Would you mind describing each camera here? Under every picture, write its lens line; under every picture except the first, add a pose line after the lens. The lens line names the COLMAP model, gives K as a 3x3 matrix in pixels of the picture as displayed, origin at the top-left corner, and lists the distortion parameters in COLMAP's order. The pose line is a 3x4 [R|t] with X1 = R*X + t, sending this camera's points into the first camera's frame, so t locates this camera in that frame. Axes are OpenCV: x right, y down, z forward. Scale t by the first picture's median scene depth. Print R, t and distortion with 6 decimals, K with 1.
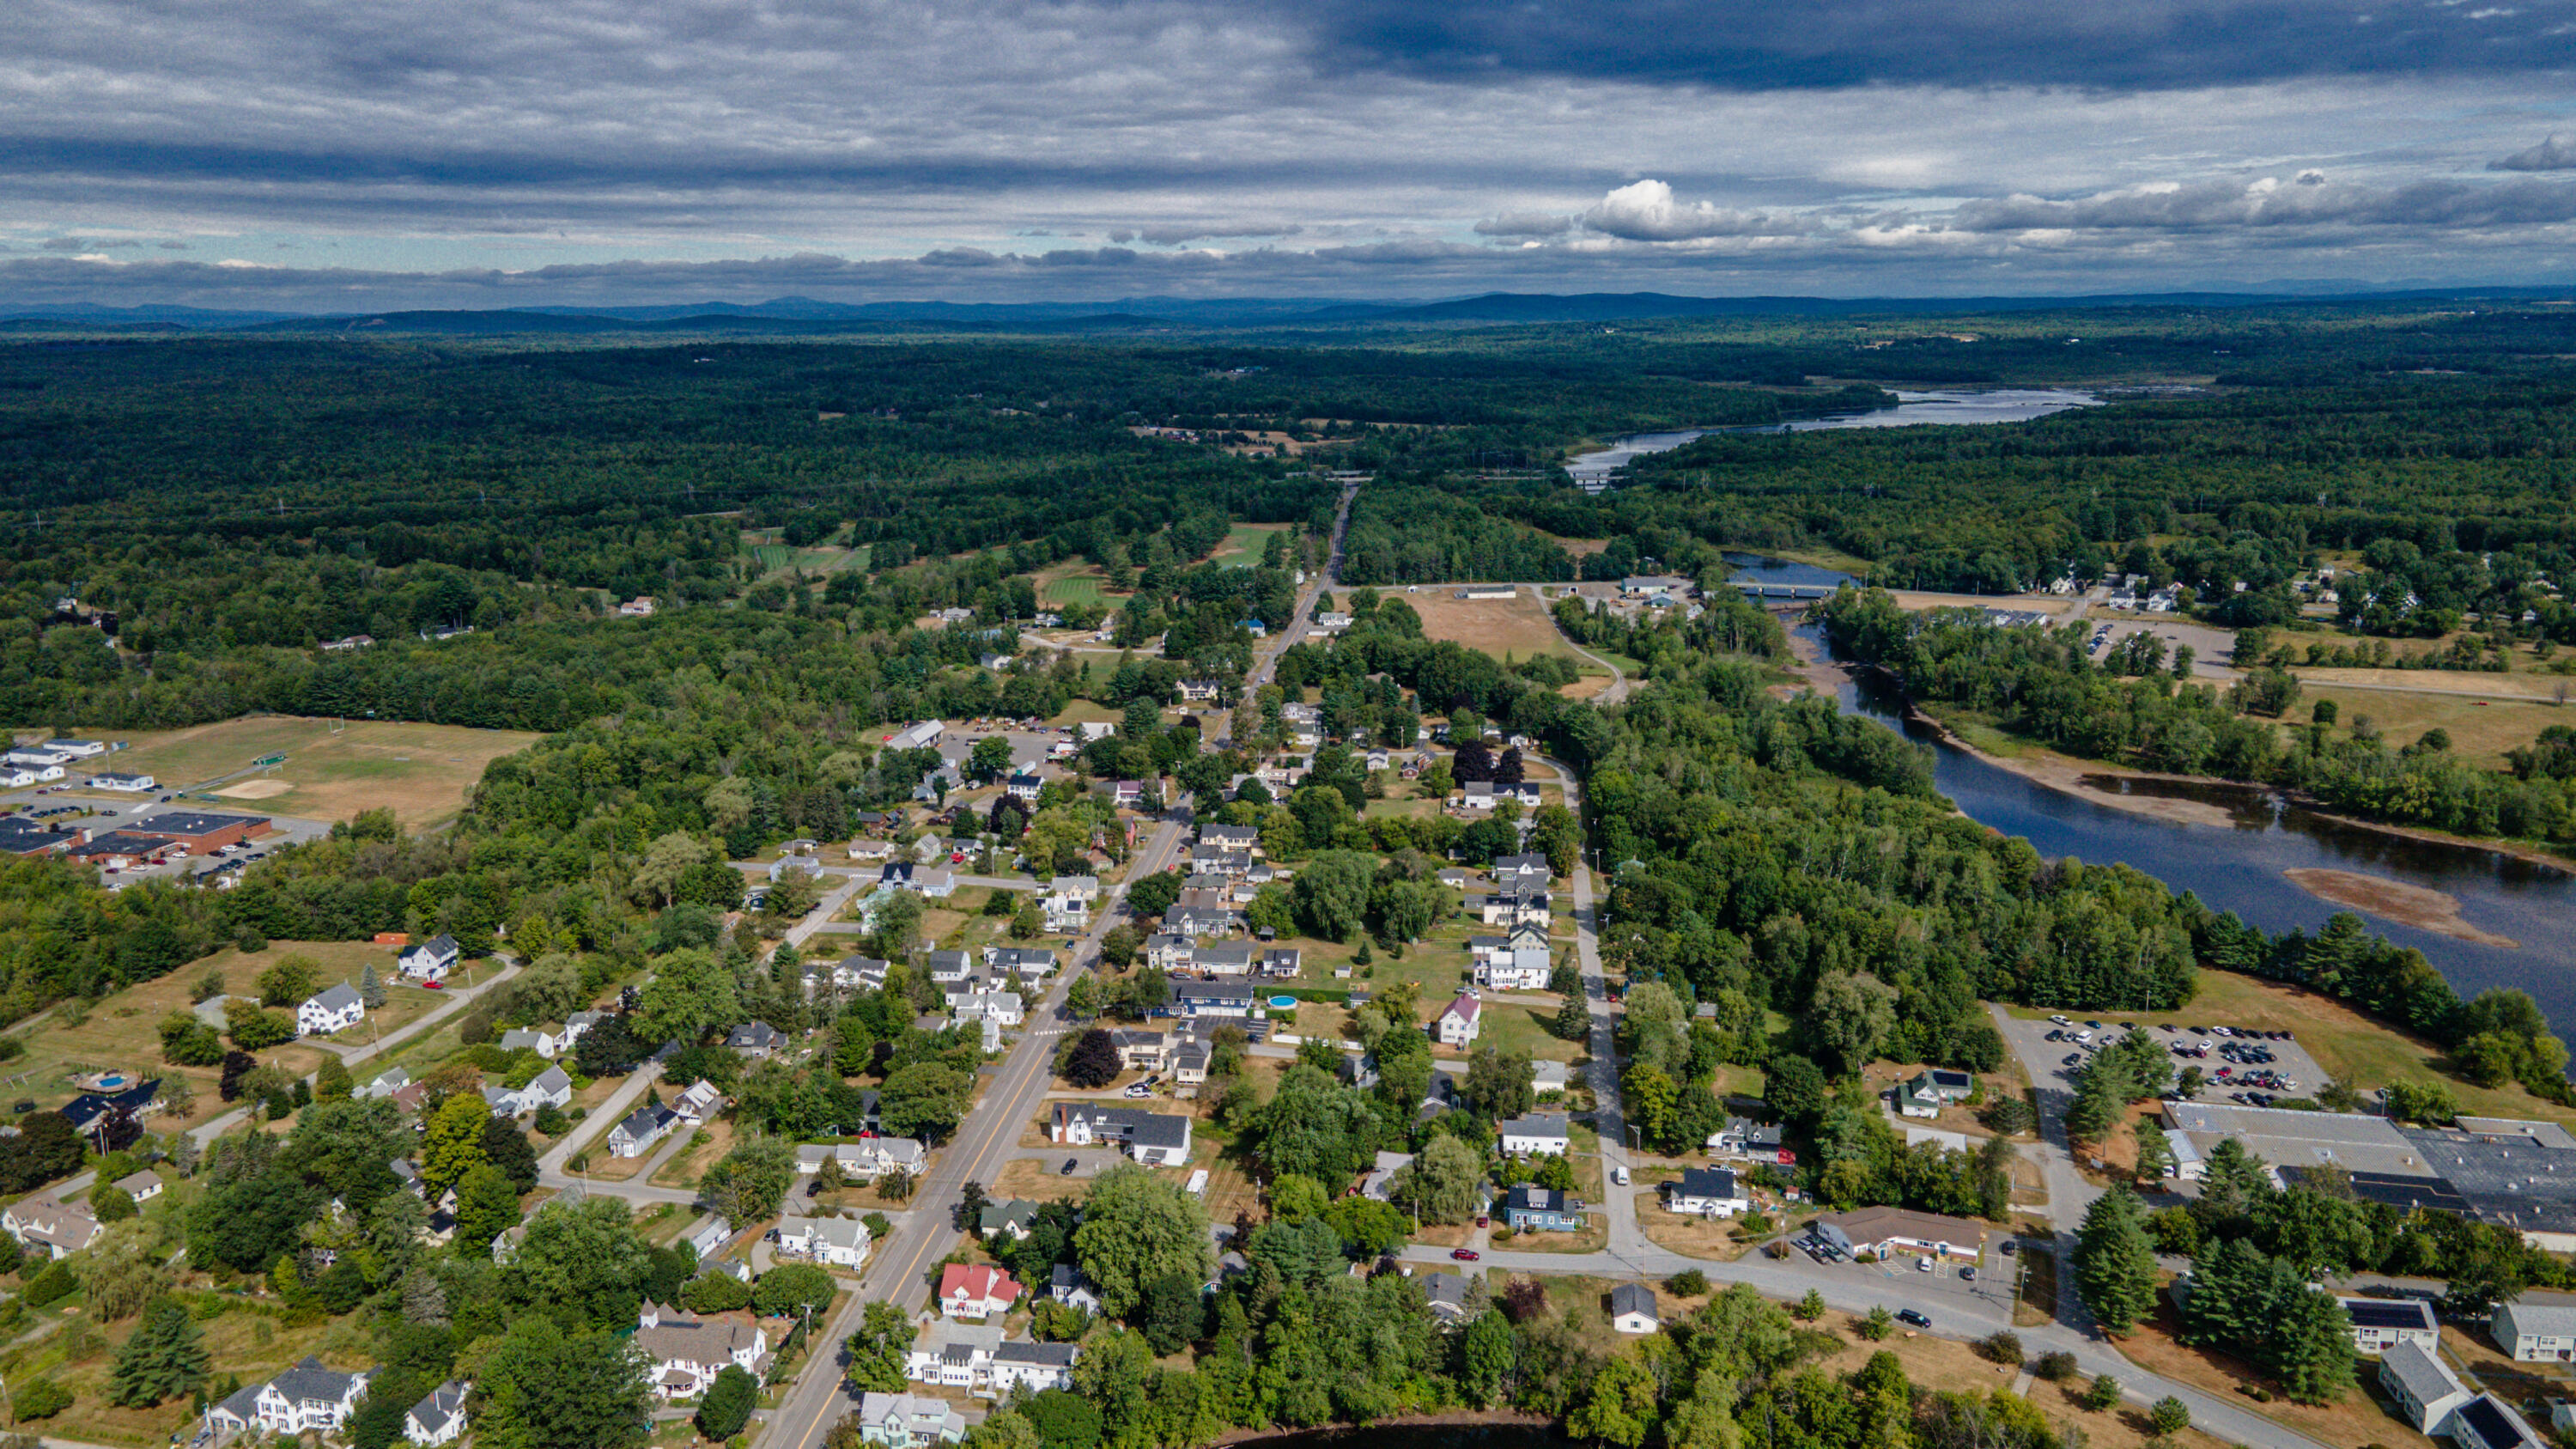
lens RADIAL K [[1875.7, 0, 1263.7], [0, 1875.7, 708.9], [0, 0, 1]] dist [0.028785, 0.024366]
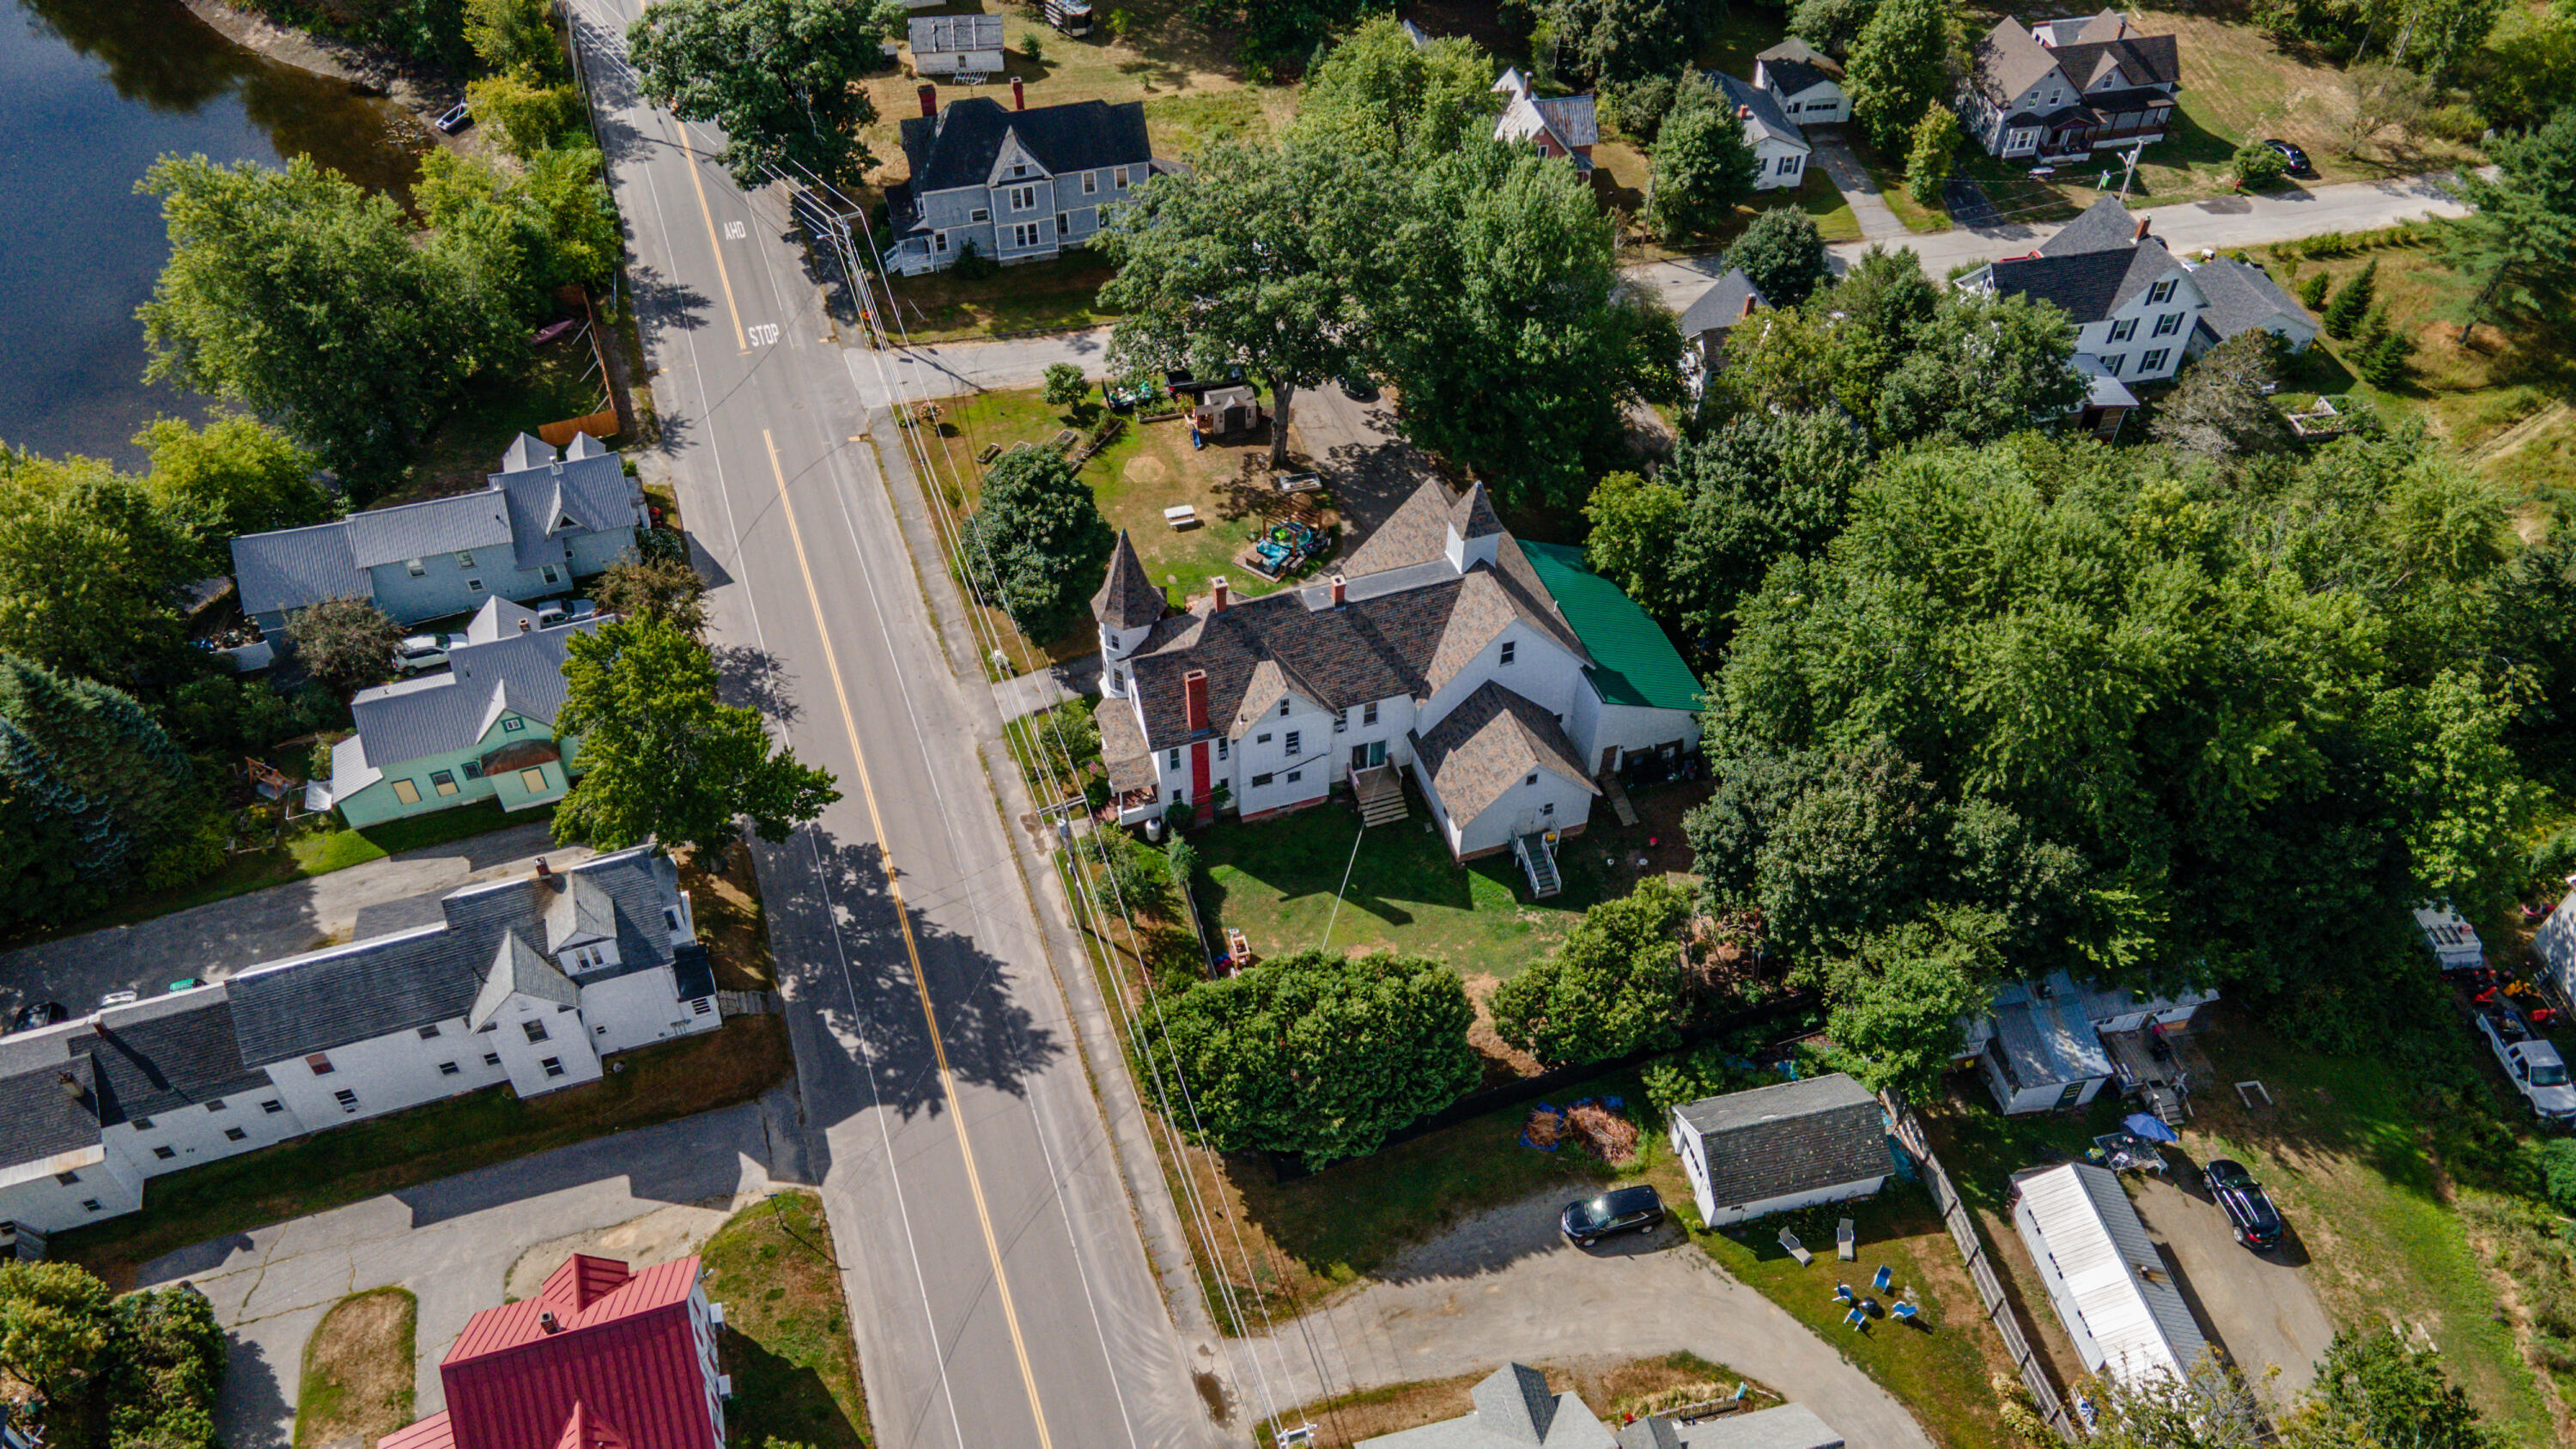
lens RADIAL K [[1875.7, 0, 1278.5], [0, 1875.7, 736.2], [0, 0, 1]] dist [0.028785, 0.024366]
pose [[-0.891587, 0.331963, -0.308014, -0.149195], [-0.085022, 0.545365, 0.833876, 0.071140], [0.444796, 0.769661, -0.458016, 0.876236]]
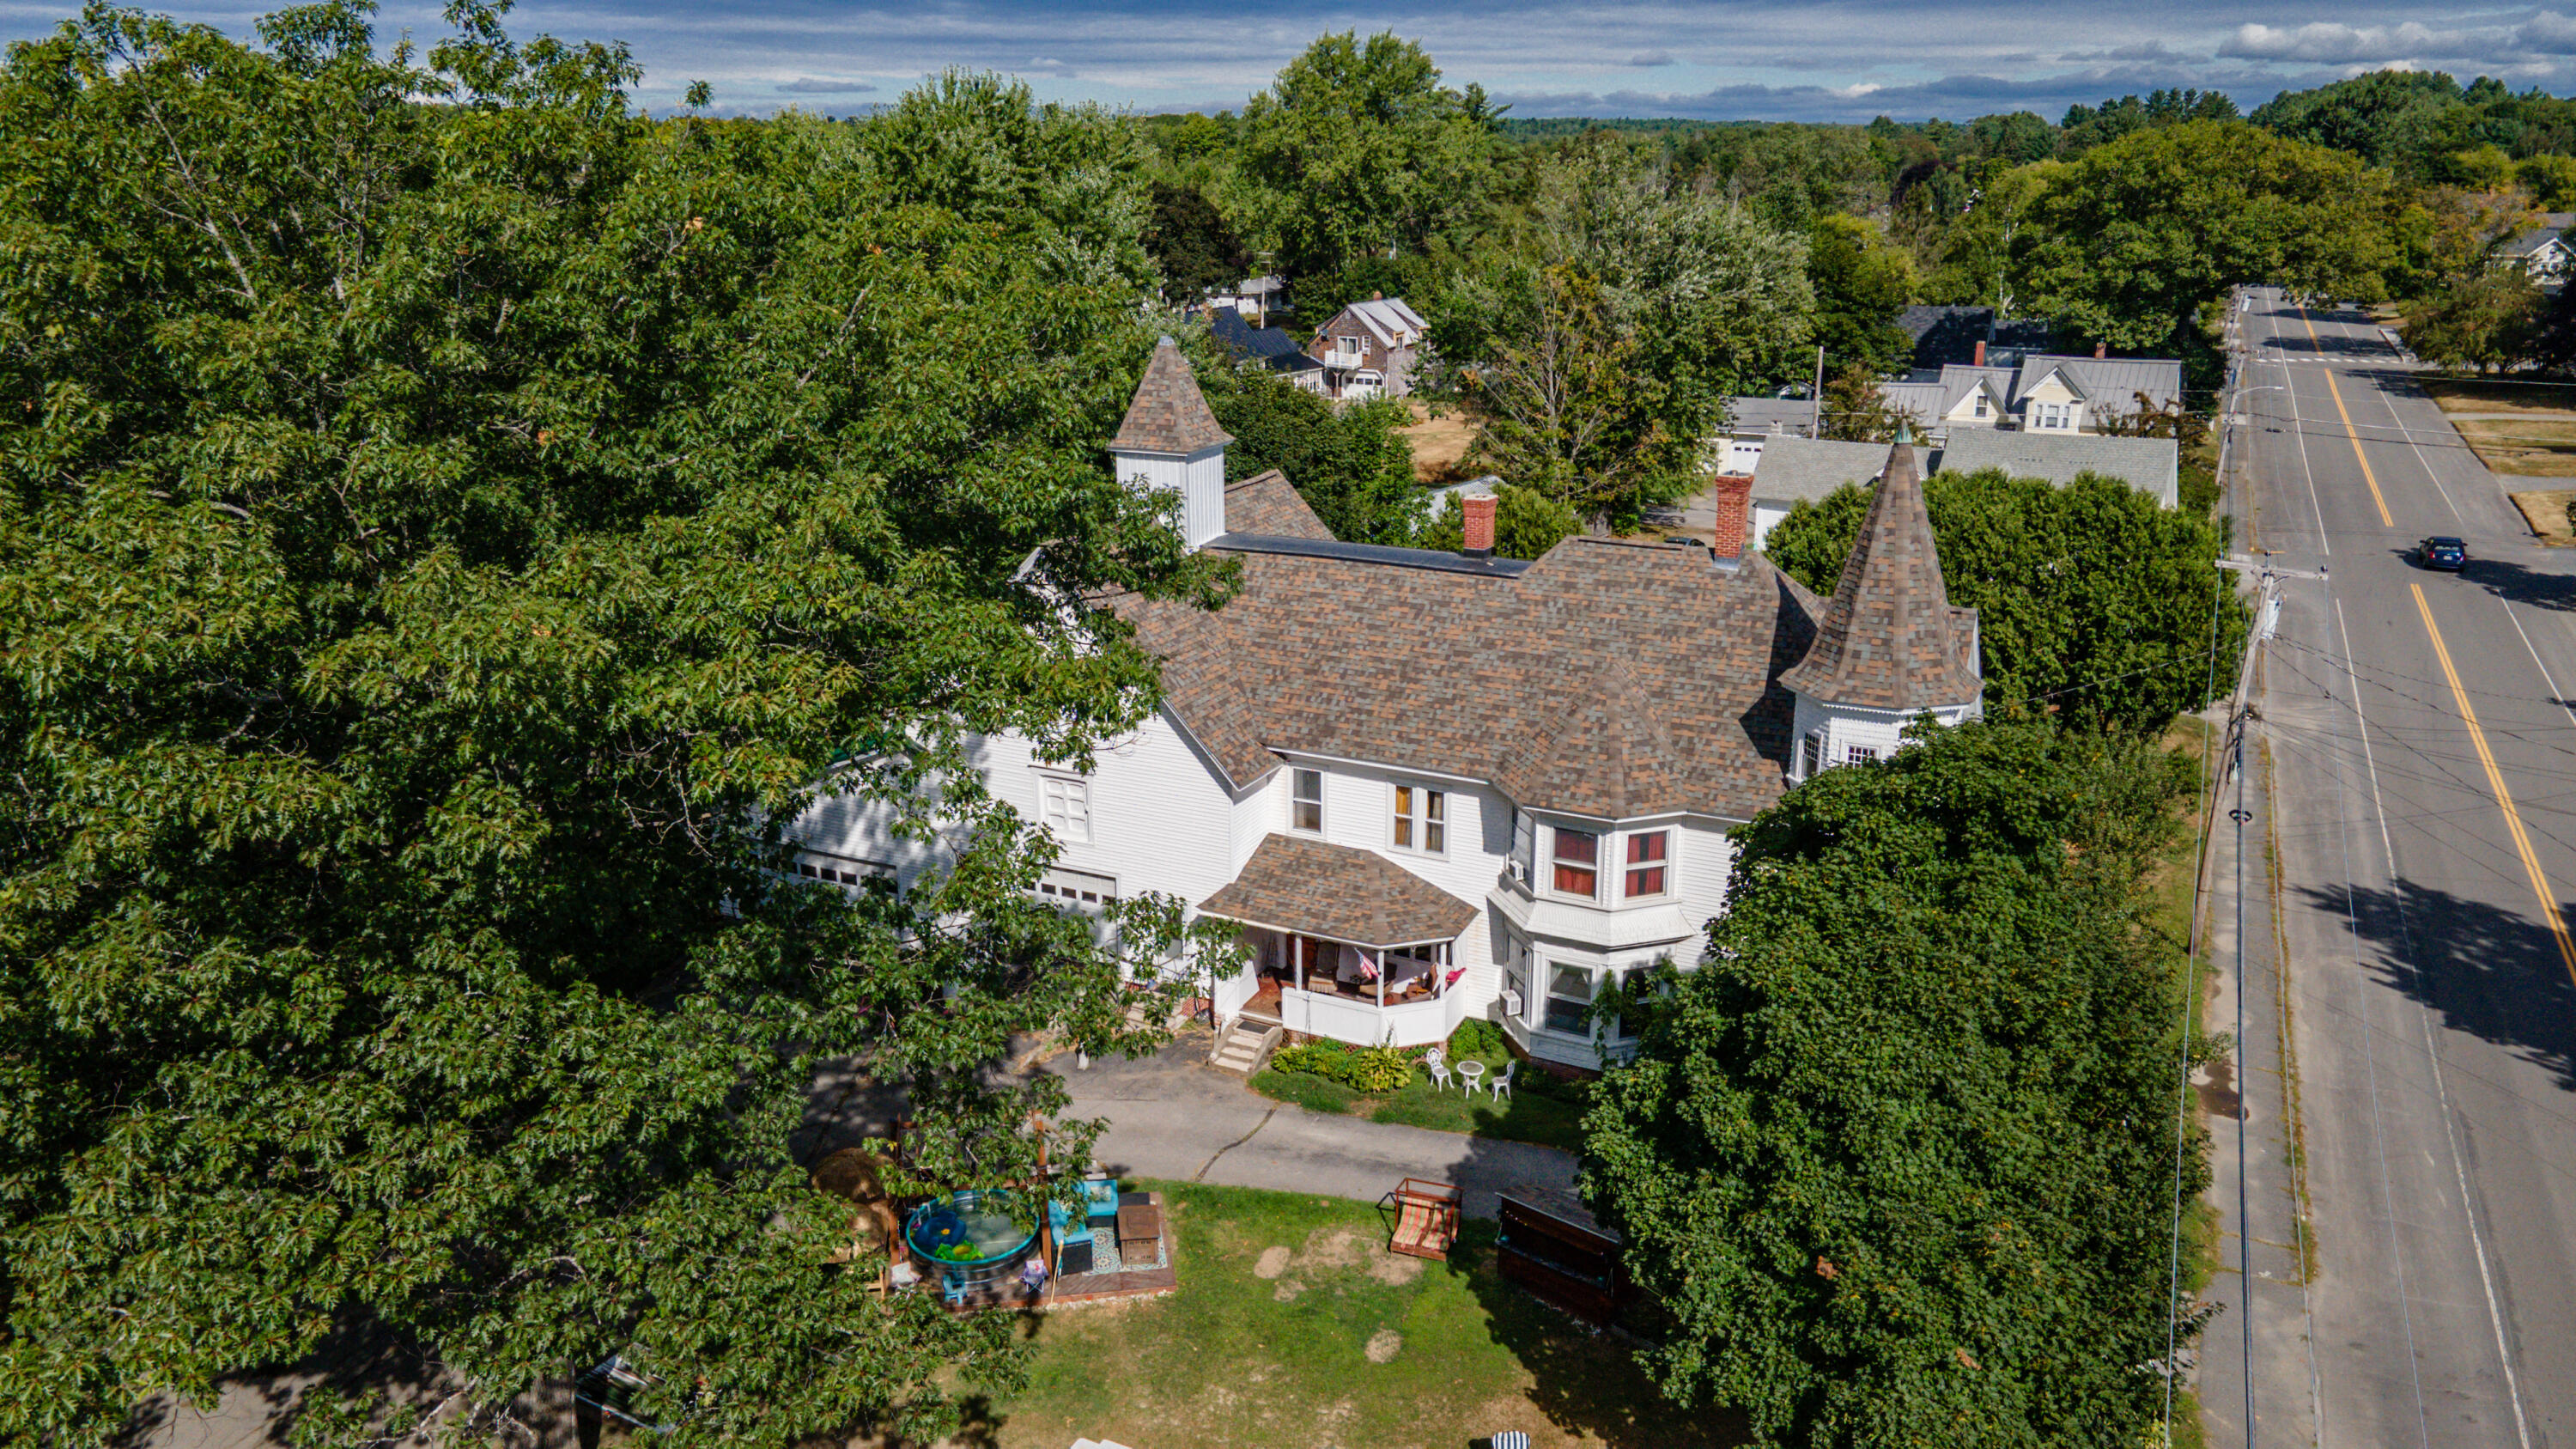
lens RADIAL K [[1875.7, 0, 1272.6], [0, 1875.7, 731.9], [0, 0, 1]] dist [0.028785, 0.024366]
pose [[0.949006, 0.100970, -0.298650, -0.208680], [-0.073769, 0.992146, 0.101021, 0.248714], [0.306505, -0.073839, 0.949001, 0.660459]]
